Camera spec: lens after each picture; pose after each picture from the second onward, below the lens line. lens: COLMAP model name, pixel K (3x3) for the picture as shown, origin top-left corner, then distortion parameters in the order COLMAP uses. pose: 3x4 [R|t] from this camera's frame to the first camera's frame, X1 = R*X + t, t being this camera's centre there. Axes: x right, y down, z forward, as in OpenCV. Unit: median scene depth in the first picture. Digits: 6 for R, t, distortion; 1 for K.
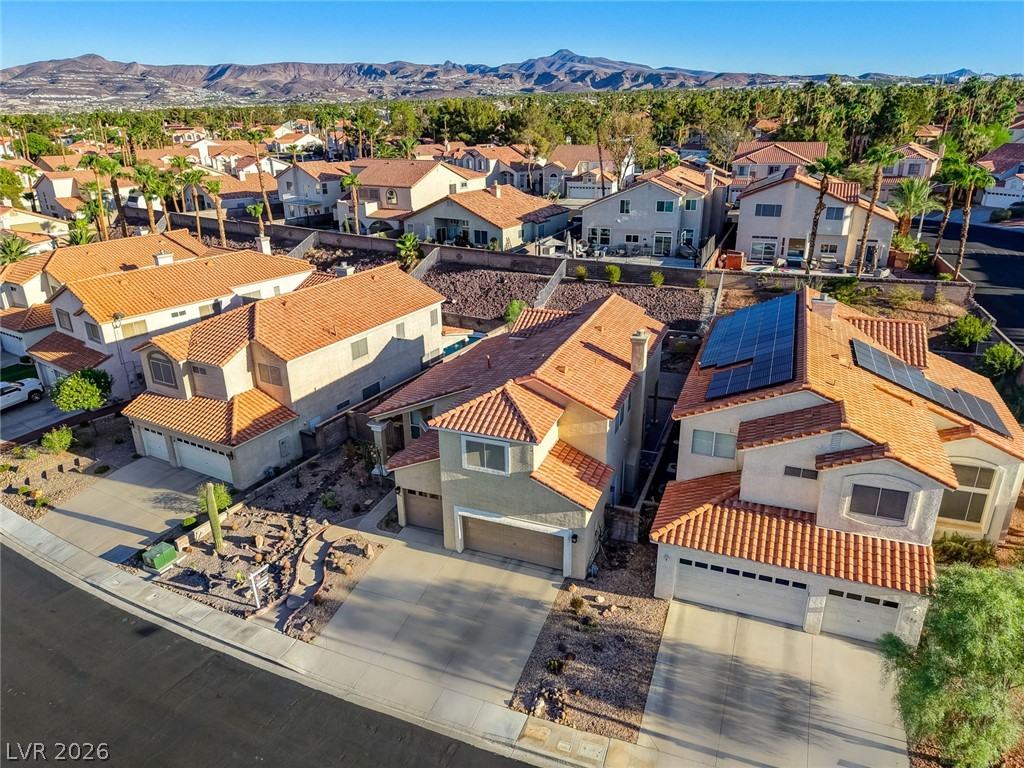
lens RADIAL K [[690.5, 0, 507.4], [0, 690.5, 383.5], [0, 0, 1]] dist [0.022643, -0.023173]
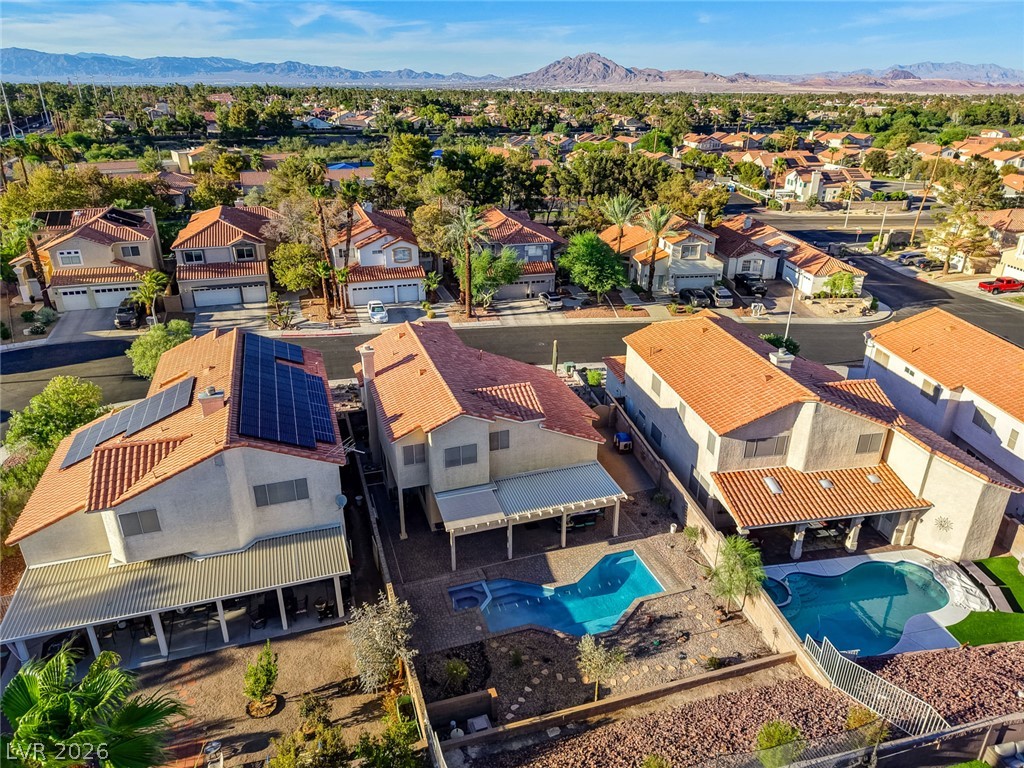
lens RADIAL K [[690.5, 0, 507.4], [0, 690.5, 383.5], [0, 0, 1]] dist [0.022643, -0.023173]
pose [[-0.765958, 0.269414, -0.583716, 0.777535], [-0.228288, 0.734802, 0.638710, -0.913160], [0.600993, 0.622481, -0.501323, 1.900964]]
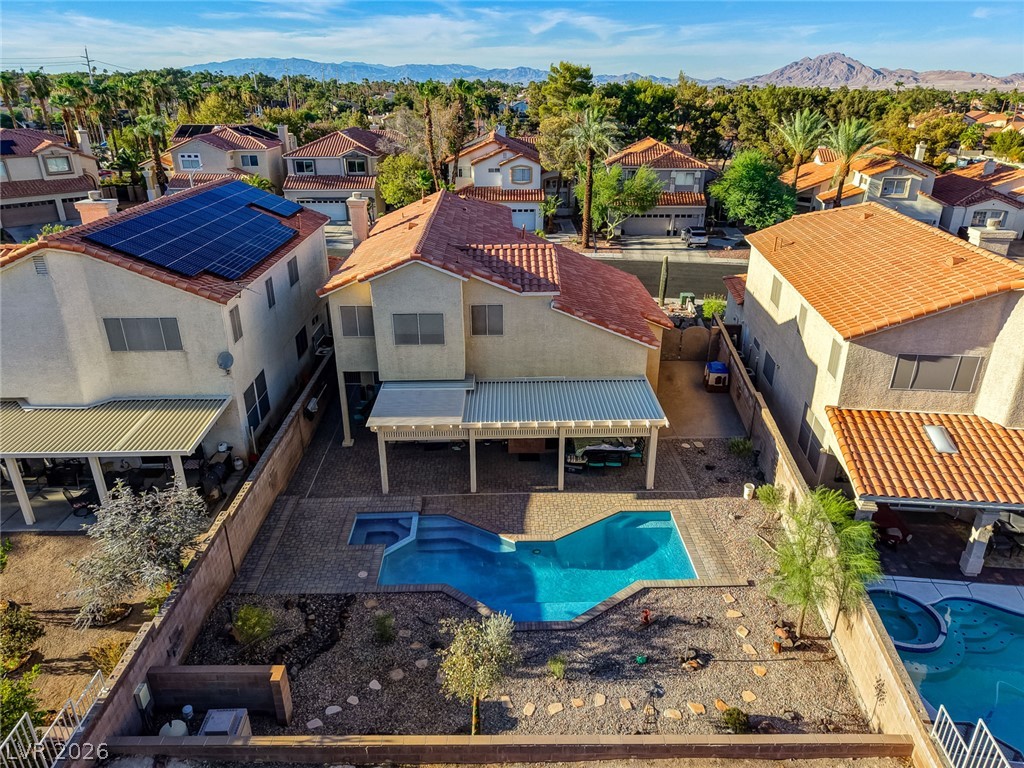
lens RADIAL K [[687.3, 0, 508.0], [0, 687.3, 382.4], [0, 0, 1]] dist [0.018123, -0.018724]
pose [[-0.920290, 0.170451, -0.352155, 0.395534], [-0.128901, 0.717750, 0.684266, -0.575273], [0.369393, 0.675116, -0.638567, 1.921266]]
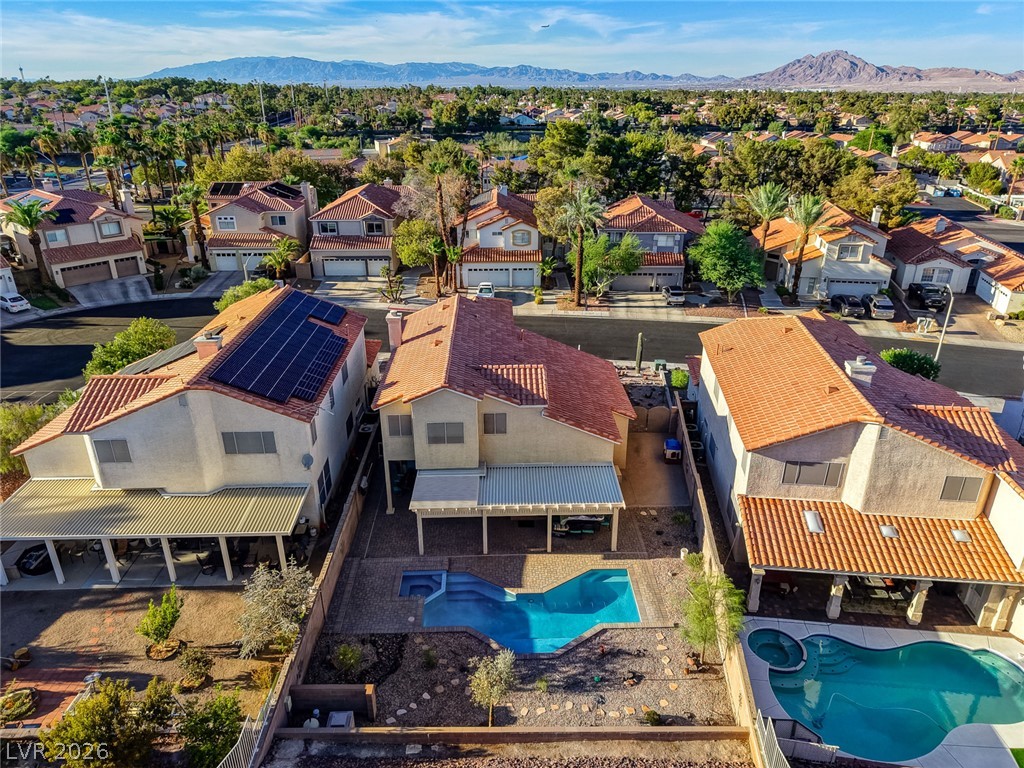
lens RADIAL K [[690.5, 0, 507.4], [0, 690.5, 383.5], [0, 0, 1]] dist [0.022643, -0.023173]
pose [[-0.920918, 0.172578, -0.349467, 0.474118], [-0.126133, 0.716417, 0.686176, -0.867778], [0.368783, 0.675991, -0.637993, 2.010455]]
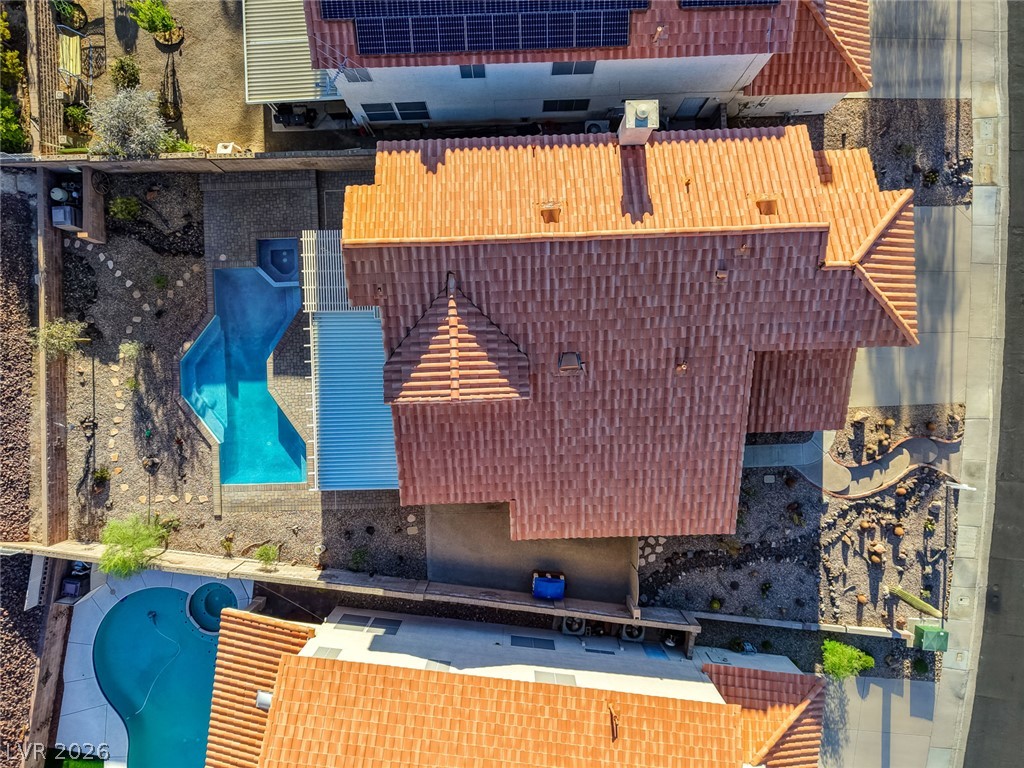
lens RADIAL K [[687.3, 0, 508.0], [0, 687.3, 382.4], [0, 0, 1]] dist [0.018123, -0.018724]
pose [[-0.399990, -0.916367, 0.016704, 0.014577], [0.350359, -0.136039, 0.926683, -0.745170], [-0.846910, 0.376517, 0.375472, 1.007379]]
